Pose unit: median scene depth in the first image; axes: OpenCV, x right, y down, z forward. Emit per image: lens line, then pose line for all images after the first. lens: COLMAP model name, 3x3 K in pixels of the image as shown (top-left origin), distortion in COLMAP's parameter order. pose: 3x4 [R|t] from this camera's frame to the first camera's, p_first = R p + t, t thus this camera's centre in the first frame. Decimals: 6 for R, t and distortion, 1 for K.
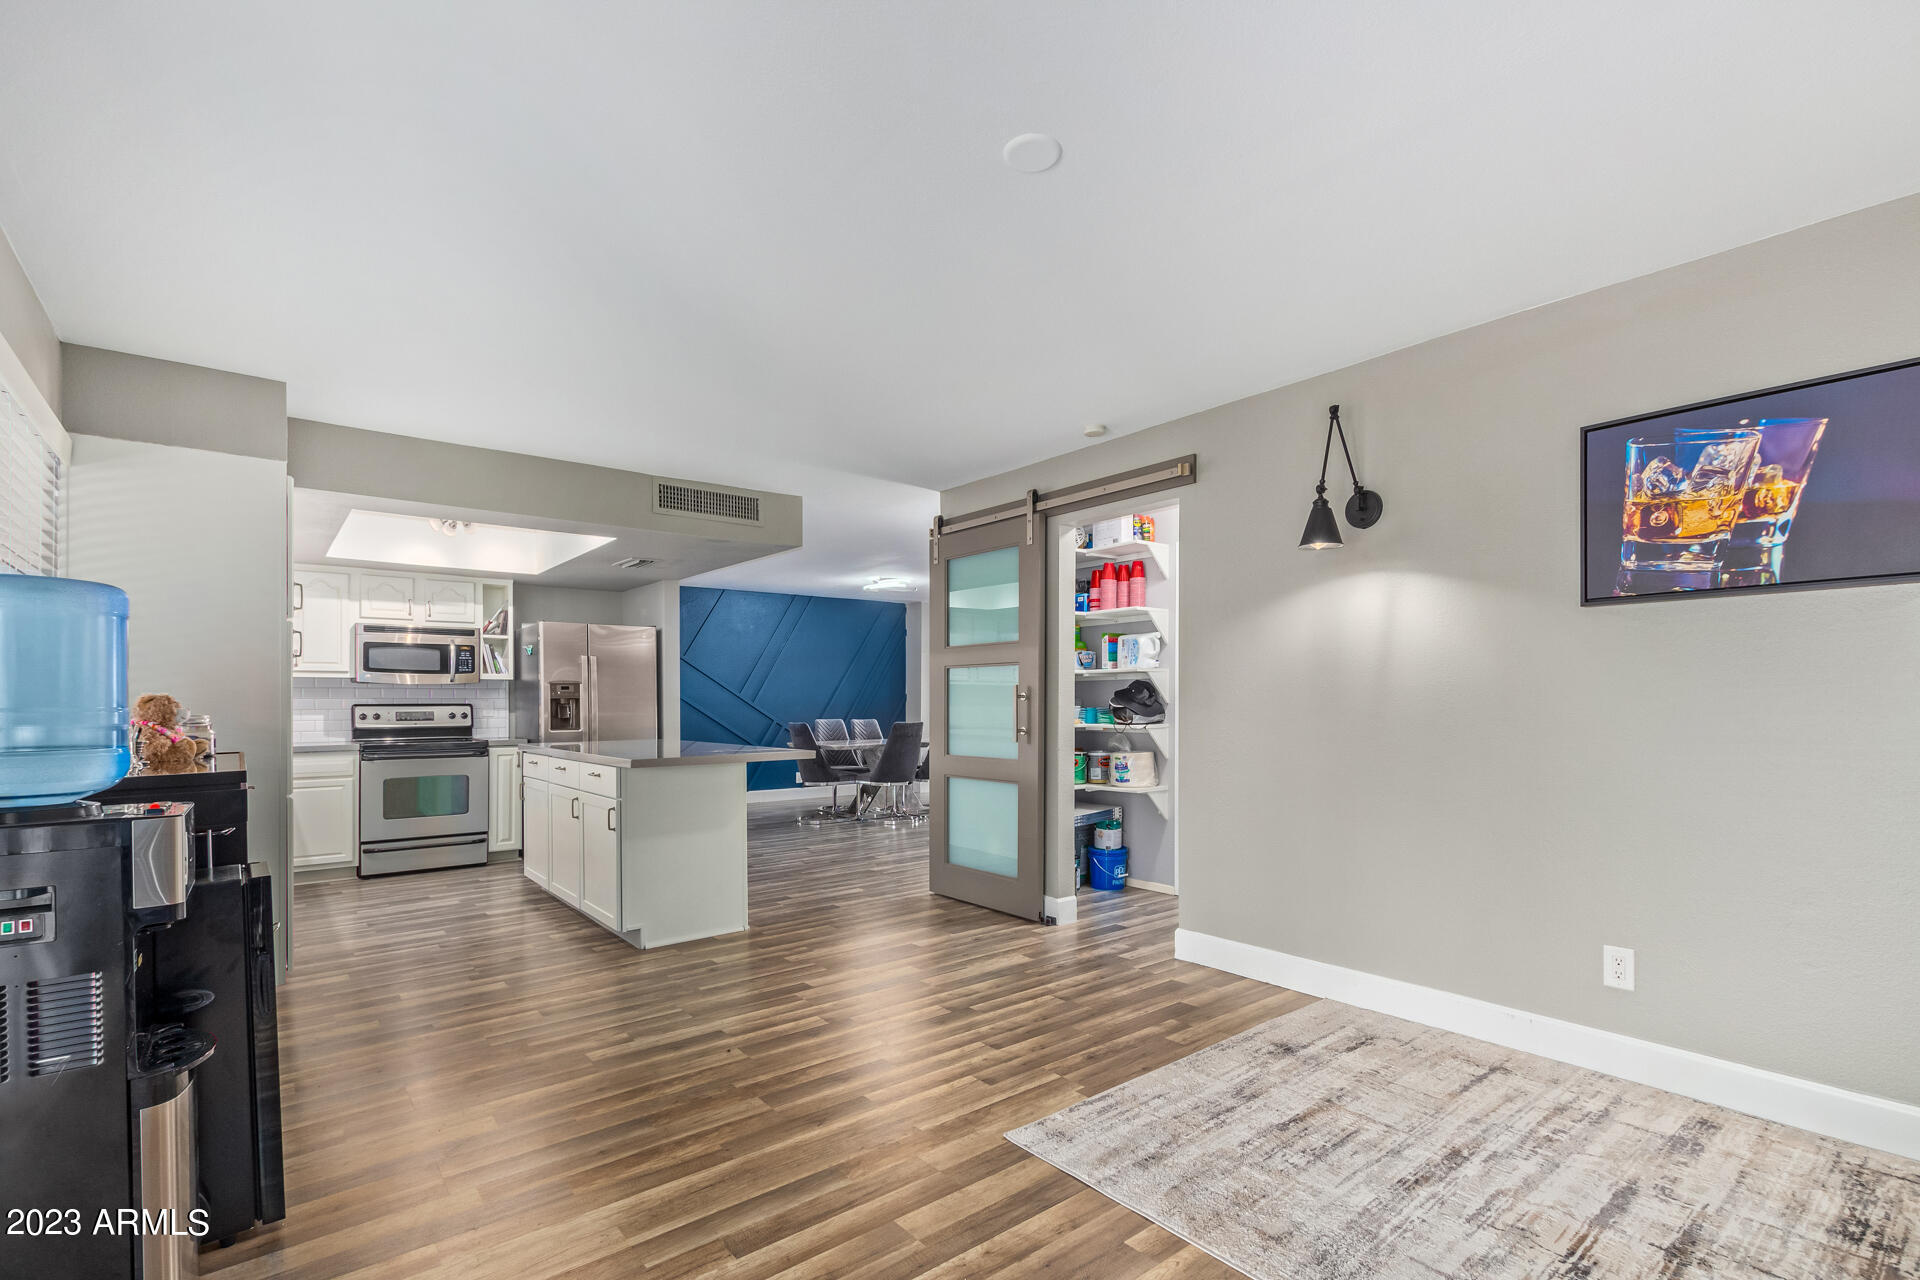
lens RADIAL K [[884.1, 0, 991.2], [0, 884.1, 697.0], [0, 0, 1]] dist [0.005395, 0.000136]
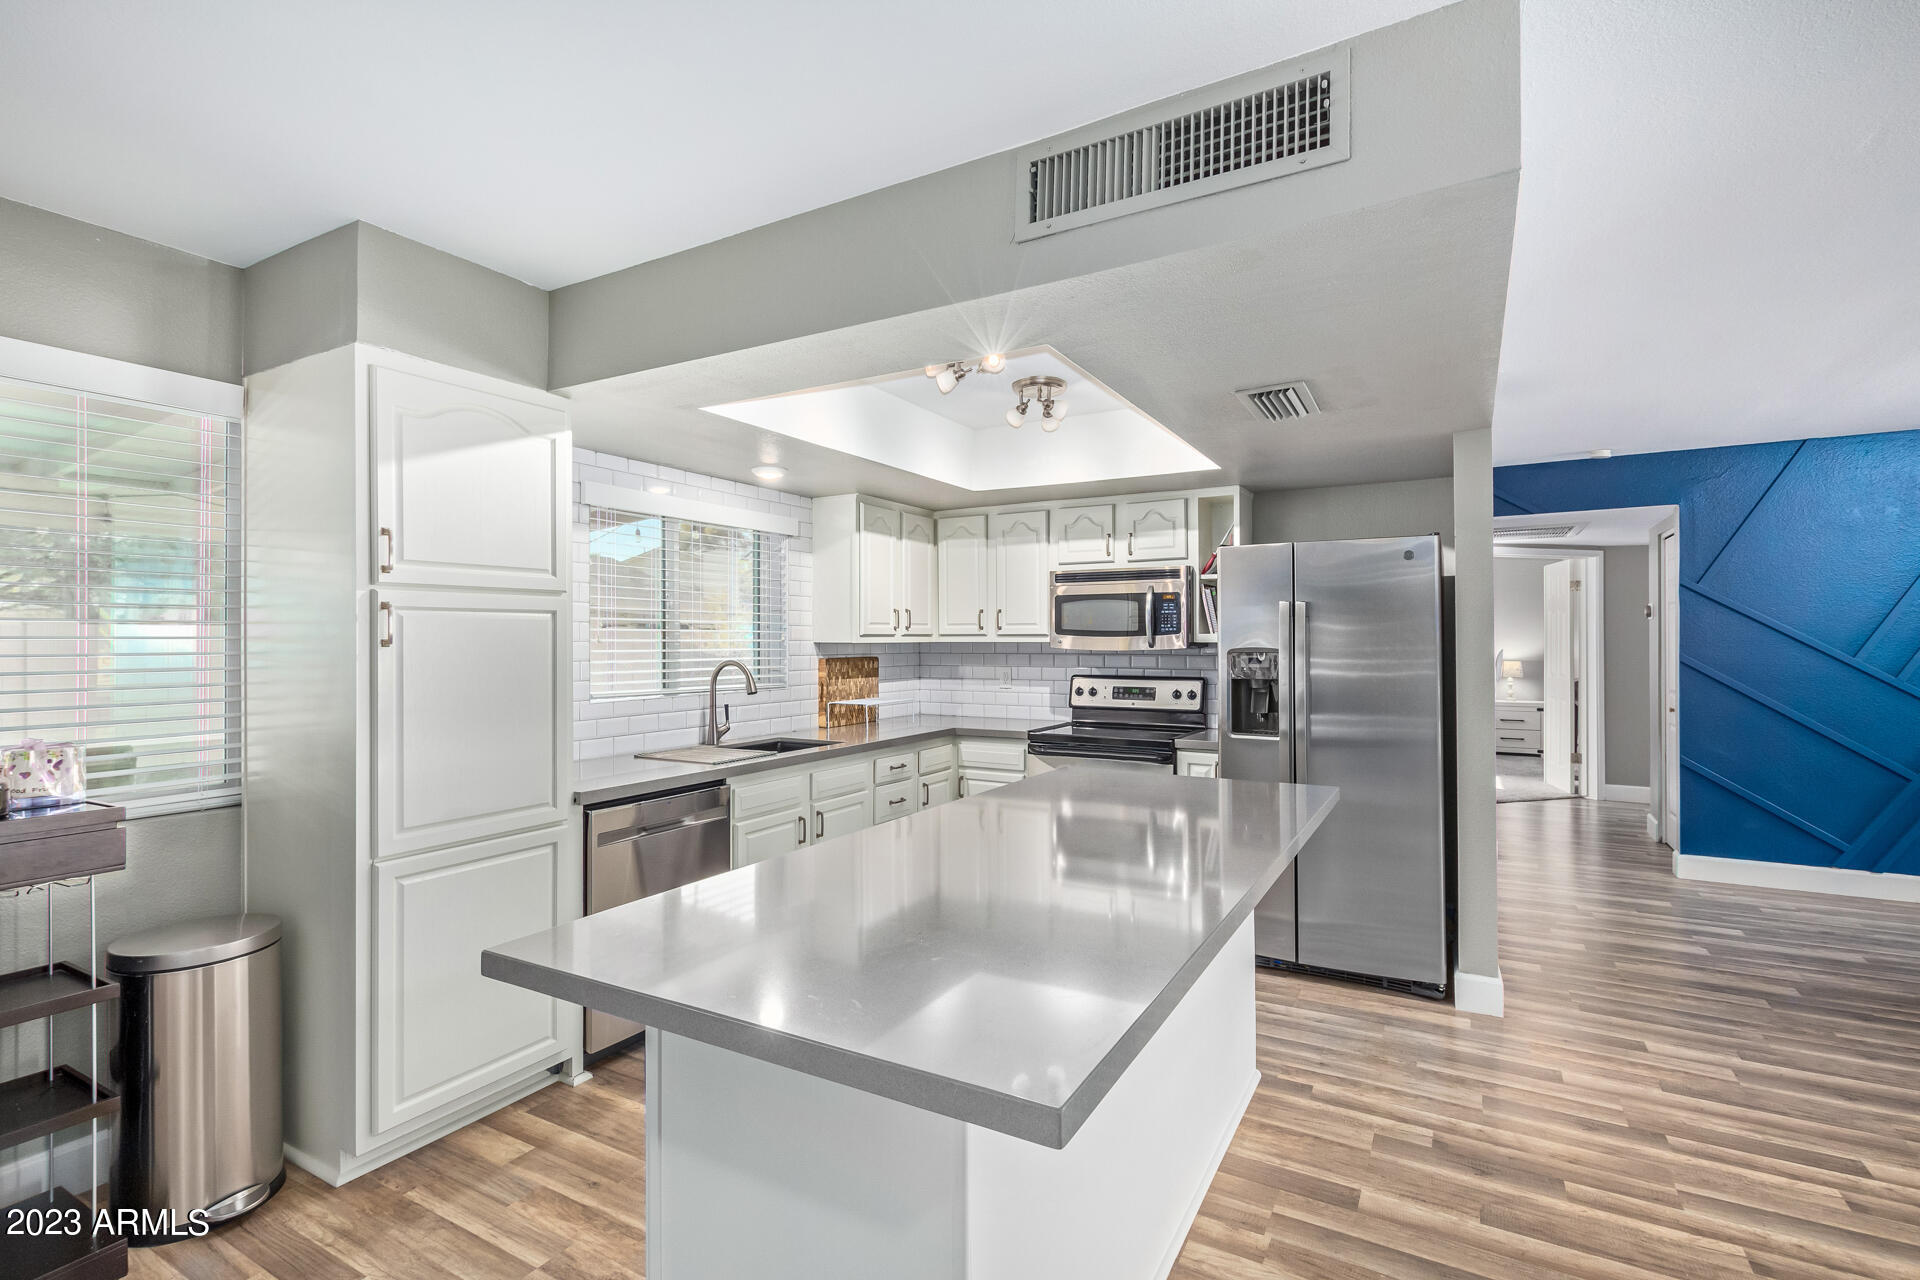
lens RADIAL K [[888.7, 0, 960.0], [0, 888.7, 640.0], [0, 0, 1]] dist [0.003315, 0.000076]
pose [[0.344512, 0.003606, -0.938775, -0.015271], [0.003849, 0.999979, 0.005254, -0.029254], [0.938774, -0.005424, 0.344491, 0.682421]]
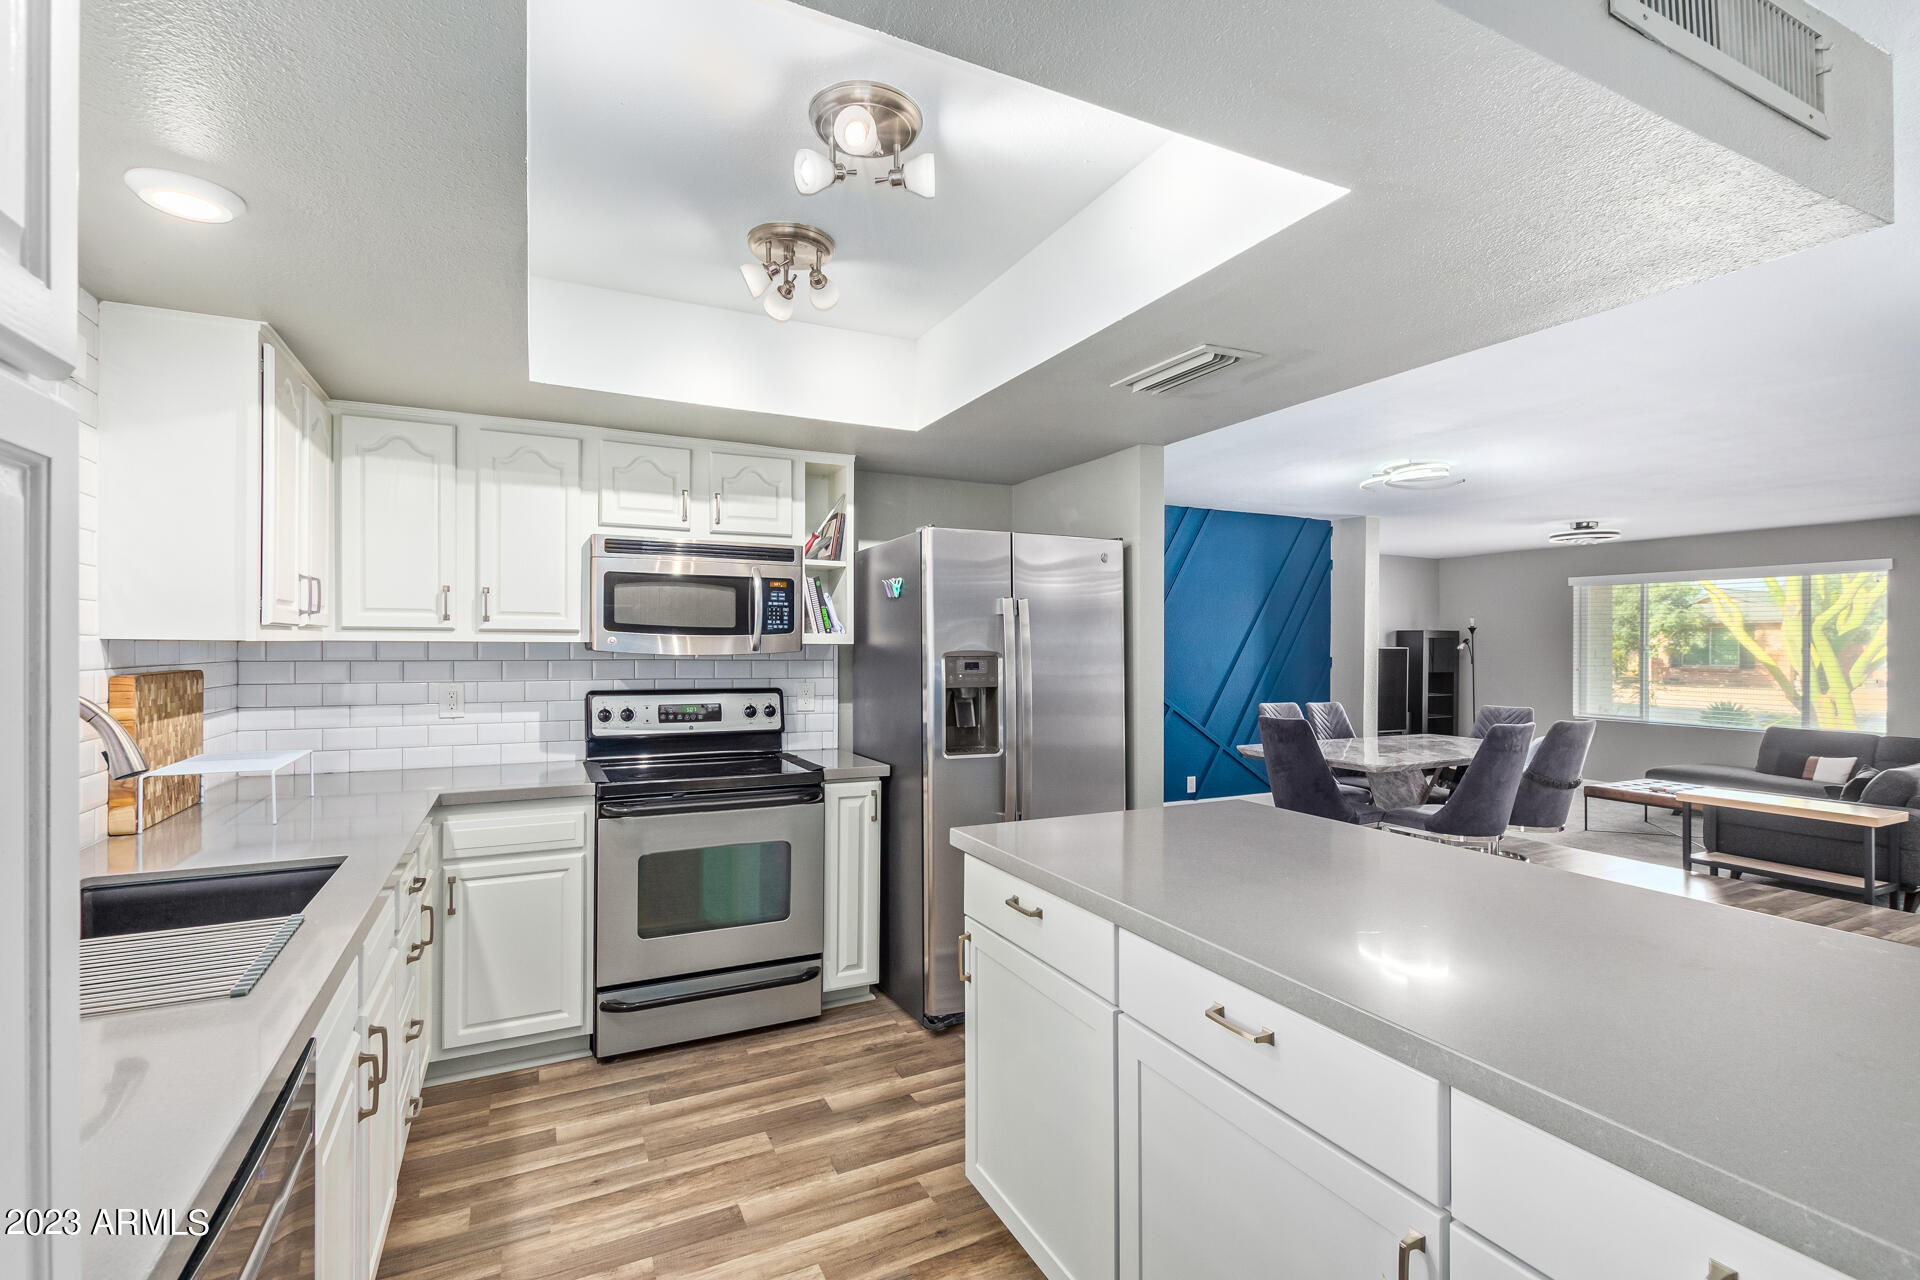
lens RADIAL K [[852.3, 0, 951.1], [0, 852.3, 655.8], [0, 0, 1]] dist [0.001834, 0.000258]
pose [[0.969949, 0.011444, -0.243039, -0.414365], [-0.007822, 0.999844, 0.015860, -0.024636], [0.243183, -0.013483, 0.969887, 0.600038]]
